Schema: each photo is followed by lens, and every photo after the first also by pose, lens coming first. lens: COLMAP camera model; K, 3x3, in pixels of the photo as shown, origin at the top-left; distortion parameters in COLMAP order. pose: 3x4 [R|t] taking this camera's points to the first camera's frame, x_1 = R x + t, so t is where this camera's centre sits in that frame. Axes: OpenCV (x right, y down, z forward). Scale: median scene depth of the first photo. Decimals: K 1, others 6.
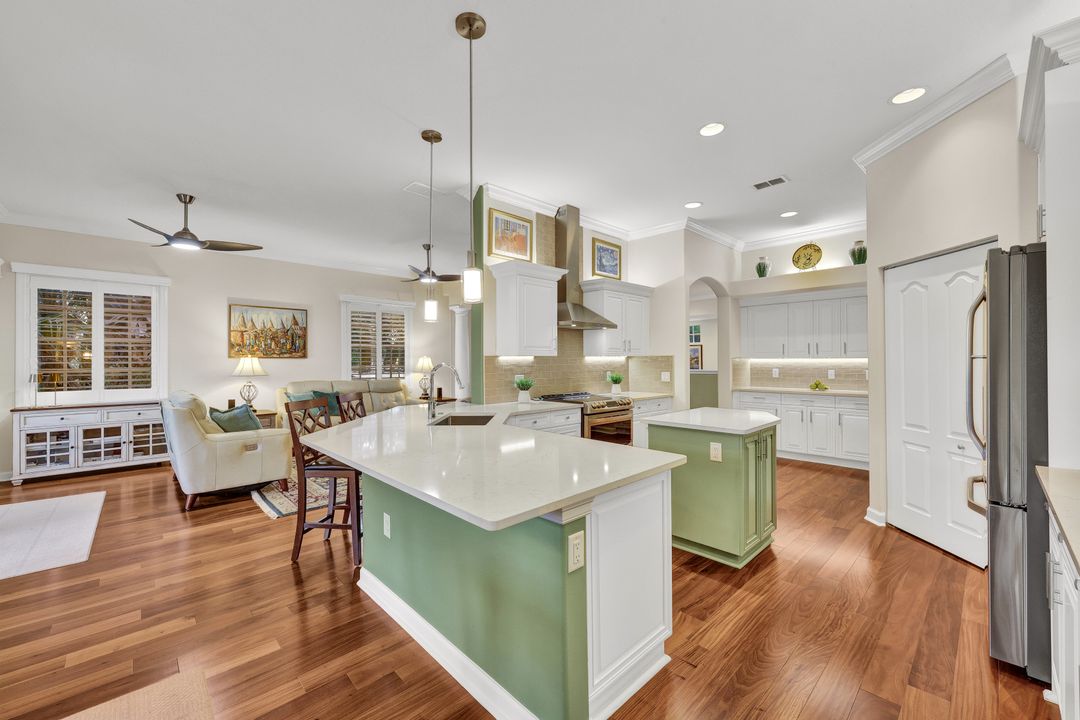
lens RADIAL K [[430.8, 0, 546.1], [0, 430.8, 362.7], [0, 0, 1]] dist [0.000184, 0.000701]
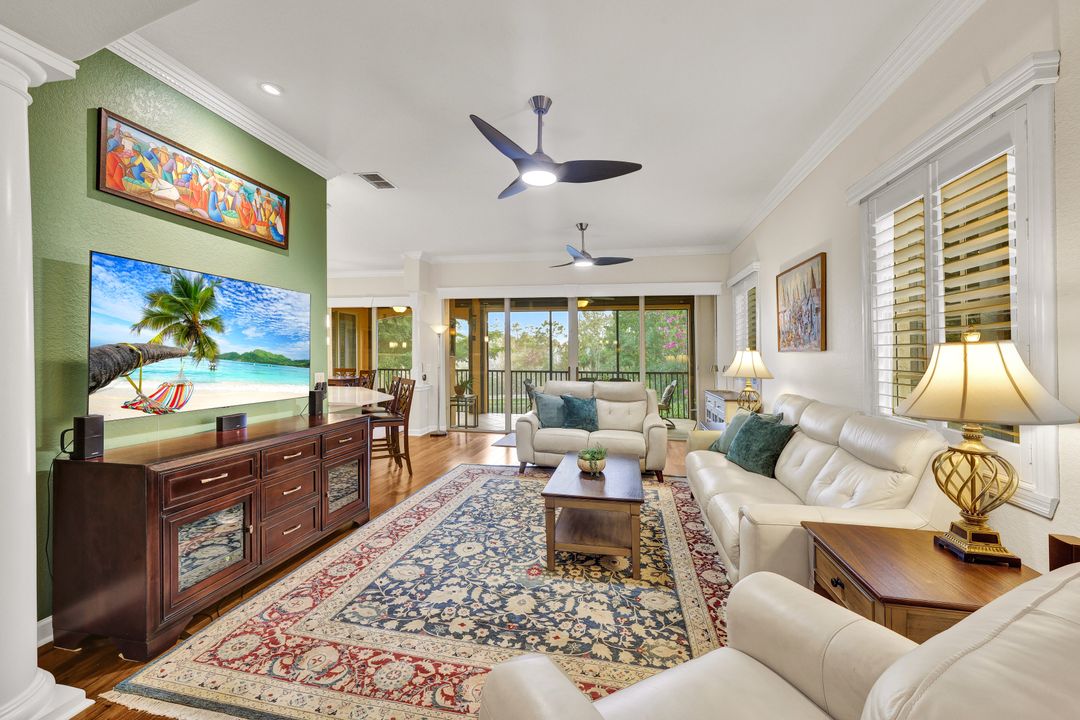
lens RADIAL K [[430.8, 0, 547.1], [0, 430.8, 360.7], [0, 0, 1]] dist [0.000184, 0.000701]
pose [[-0.812345, 0.008881, -0.583110, -0.011951], [-0.002654, 0.999817, 0.018924, -0.008814], [0.583171, 0.016921, -0.812173, 1.385188]]
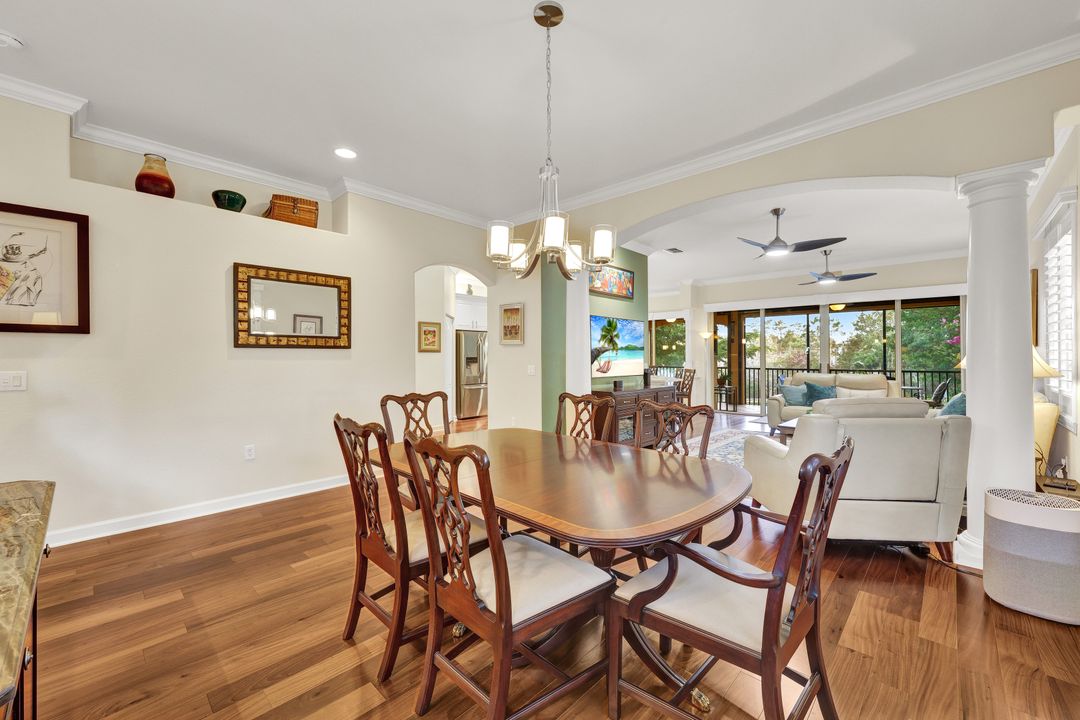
lens RADIAL K [[430.8, 0, 544.0], [0, 430.8, 359.9], [0, 0, 1]] dist [0.000184, 0.000701]
pose [[-0.998722, 0.005430, -0.050255, 0.216742], [0.004892, 0.999929, 0.010824, -0.001171], [0.050310, 0.010564, -0.998678, 1.812594]]
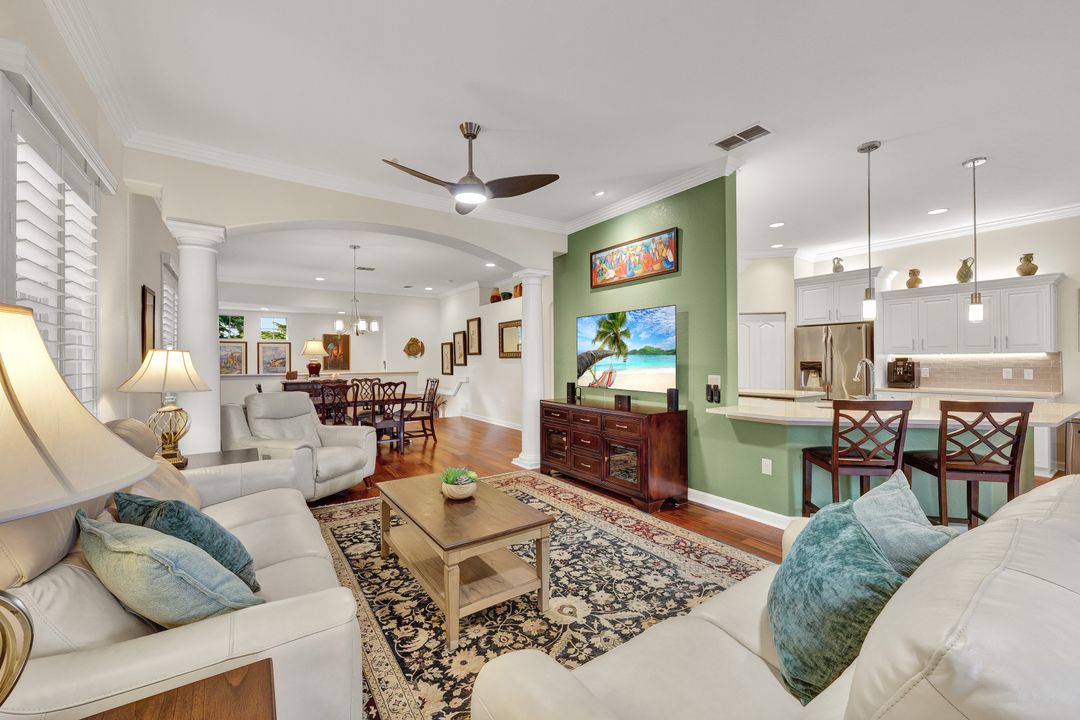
lens RADIAL K [[430.8, 0, 529.8], [0, 430.8, 365.0], [0, 0, 1]] dist [0.000184, 0.000701]
pose [[0.177048, -0.008960, 0.984161, -0.762608], [0.009753, 0.999925, 0.007349, -0.000955], [-0.984154, 0.008298, 0.177122, 0.855722]]
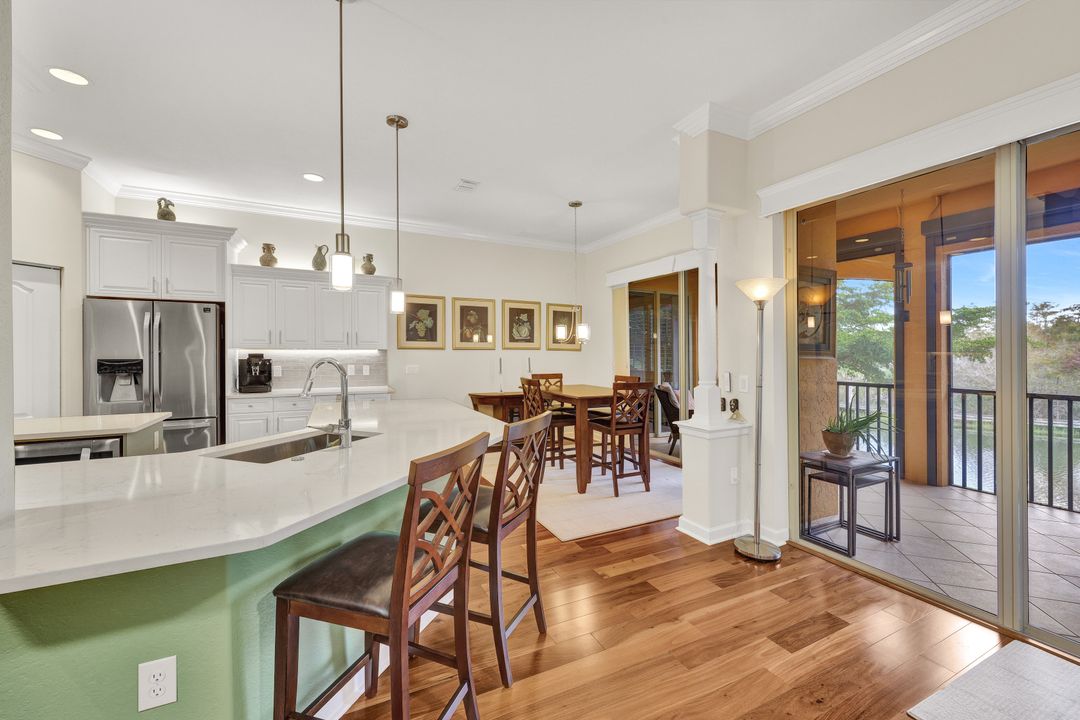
lens RADIAL K [[430.8, 0, 546.4], [0, 430.8, 351.3], [0, 0, 1]] dist [0.000184, 0.000701]
pose [[-0.954296, 0.001919, 0.298855, -0.378930], [0.002113, 0.999998, 0.000326, -0.005109], [-0.298854, 0.000942, -0.954298, 0.774423]]
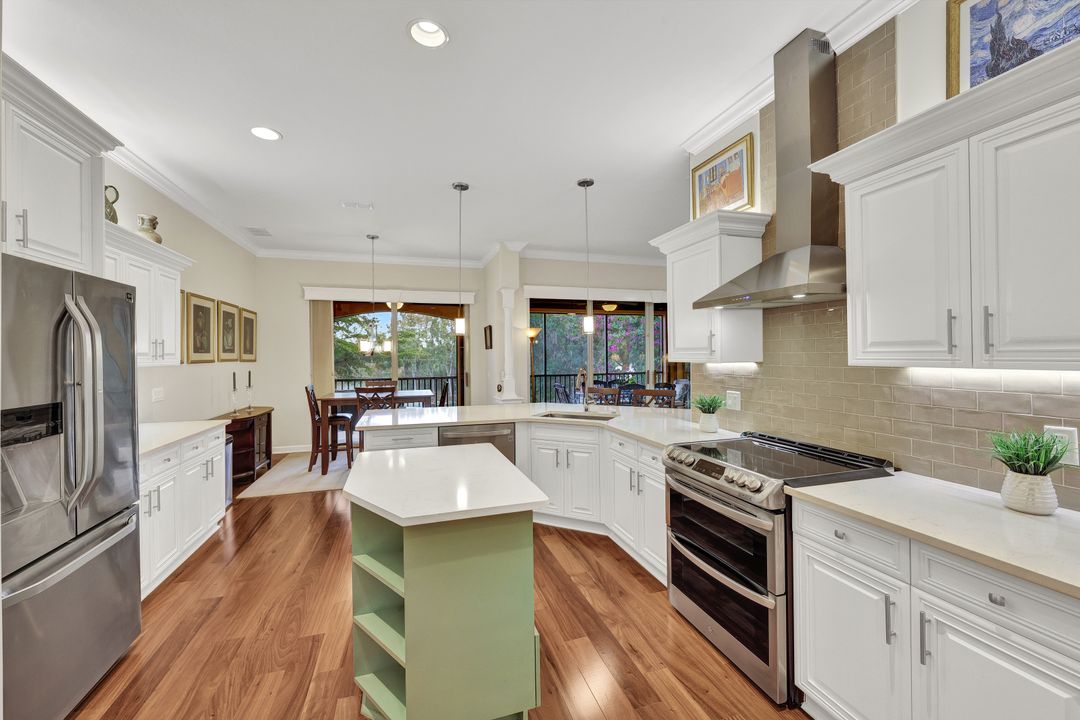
lens RADIAL K [[430.8, 0, 533.7], [0, 430.8, 353.3], [0, 0, 1]] dist [0.000184, 0.000701]
pose [[-0.460701, 0.006164, -0.887534, 0.462361], [0.008279, 0.999962, 0.002647, -0.023212], [0.887517, -0.006128, -0.460735, 0.738986]]
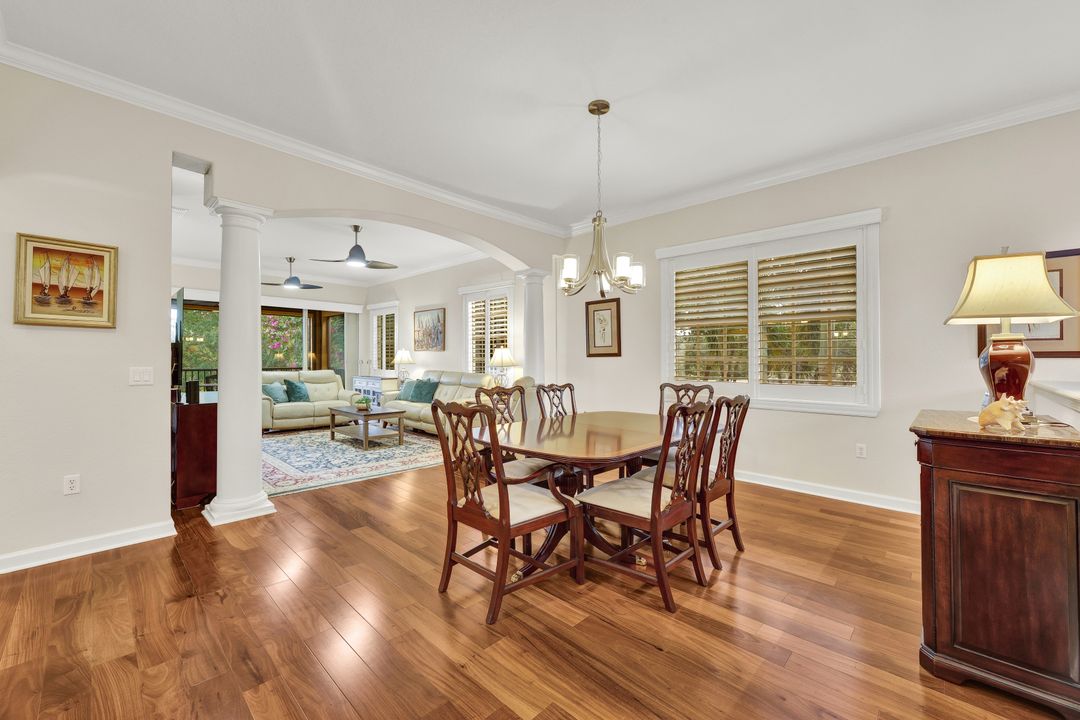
lens RADIAL K [[430.8, 0, 534.2], [0, 430.8, 343.0], [0, 0, 1]] dist [0.000184, 0.000701]
pose [[0.038029, -0.030009, -0.998826, 0.677869], [-0.008641, 0.999502, -0.030358, 0.003201], [0.999239, 0.009785, 0.037751, 1.362466]]
